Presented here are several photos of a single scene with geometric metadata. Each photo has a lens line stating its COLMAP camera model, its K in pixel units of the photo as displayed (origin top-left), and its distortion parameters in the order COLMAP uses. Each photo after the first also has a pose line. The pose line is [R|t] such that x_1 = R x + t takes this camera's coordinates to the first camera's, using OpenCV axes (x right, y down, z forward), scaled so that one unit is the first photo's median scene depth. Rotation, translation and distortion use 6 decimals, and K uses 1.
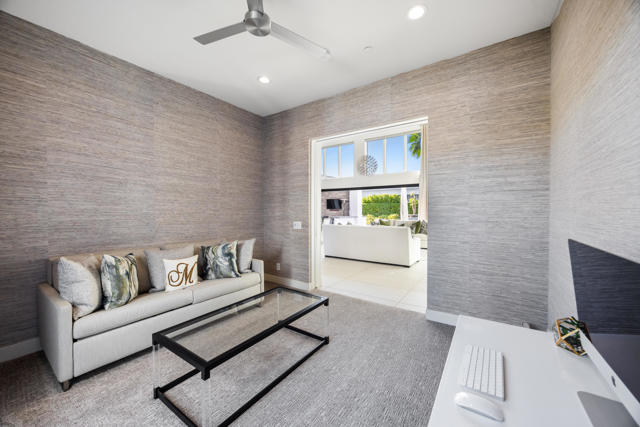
lens RADIAL K [[246.5, 0, 322.7], [0, 246.5, 211.6], [0, 0, 1]] dist [-0.000709, -0.000080]
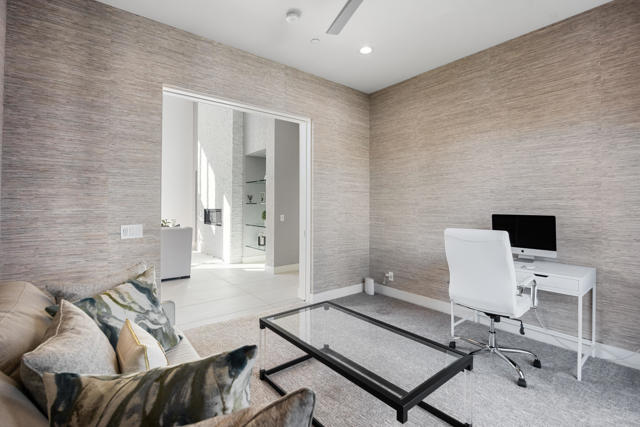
lens RADIAL K [[301.5, 0, 321.0], [0, 301.5, 209.1], [0, 0, 1]] dist [-0.002695, -0.000394]
pose [[0.277391, -0.006497, 0.960735, -0.676016], [0.006279, 0.999968, 0.004949, 0.005945], [-0.960737, 0.004660, 0.277423, 0.453603]]
